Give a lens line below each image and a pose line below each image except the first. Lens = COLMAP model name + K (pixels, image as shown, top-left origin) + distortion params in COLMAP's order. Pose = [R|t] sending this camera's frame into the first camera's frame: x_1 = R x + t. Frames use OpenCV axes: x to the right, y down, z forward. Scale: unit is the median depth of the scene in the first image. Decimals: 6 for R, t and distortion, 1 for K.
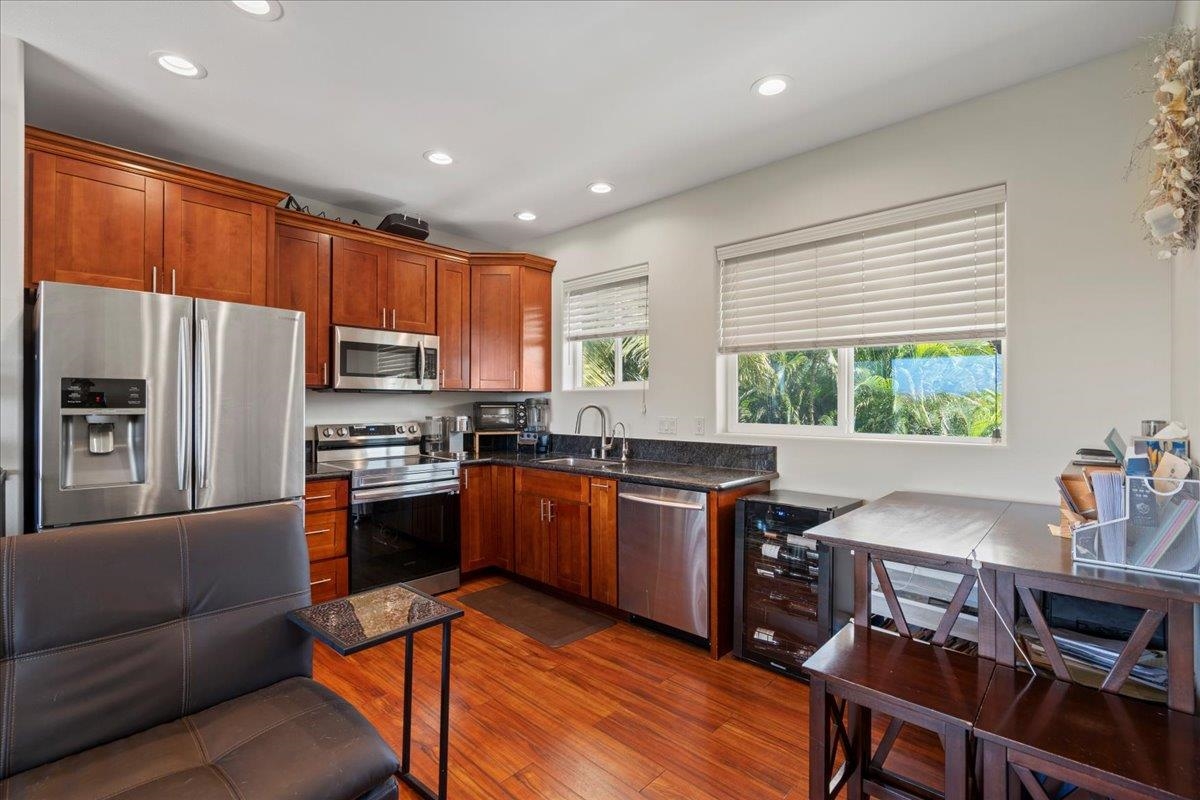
lens RADIAL K [[537.3, 0, 600.0], [0, 537.3, 400.0], [0, 0, 1]] dist [-0.001715, 0.000175]
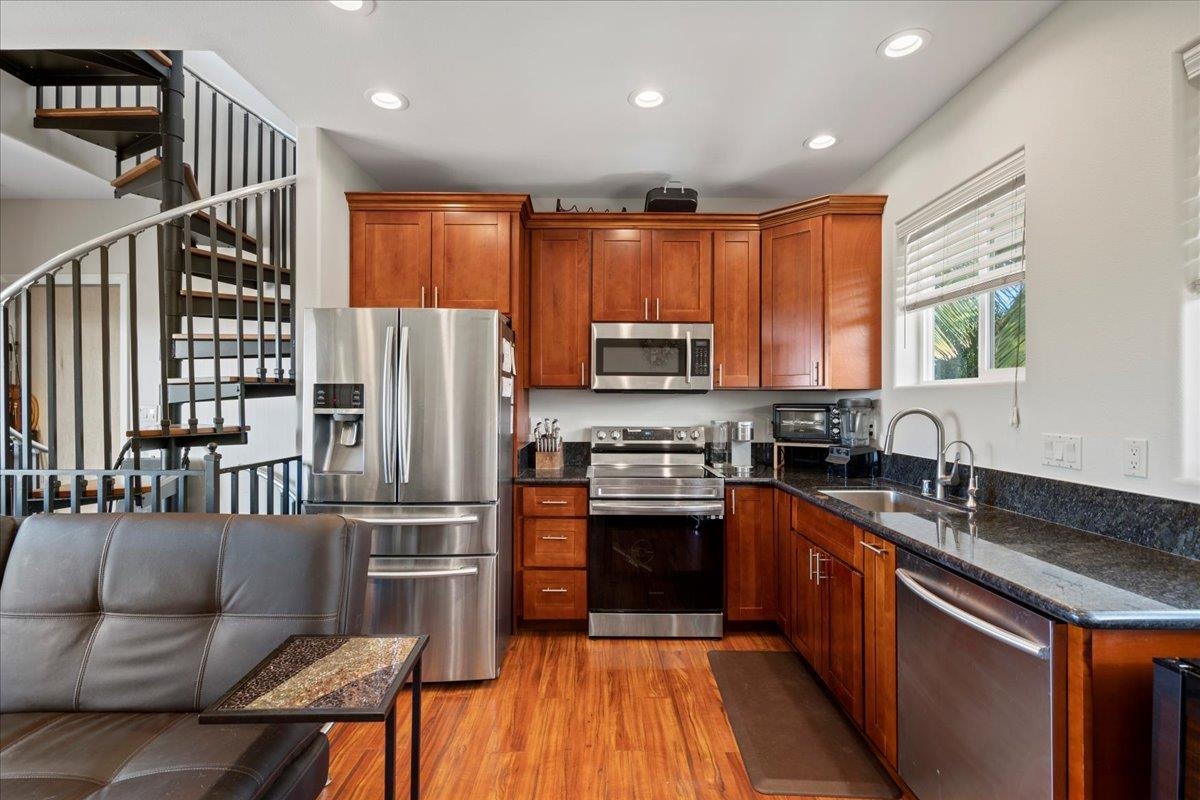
lens RADIAL K [[537.3, 0, 600.0], [0, 537.3, 400.0], [0, 0, 1]] dist [-0.001715, 0.000175]
pose [[0.688340, -0.001675, -0.725386, 0.186377], [0.001179, 0.999999, -0.001189, -0.000814], [0.725387, -0.000037, 0.688341, 0.319906]]
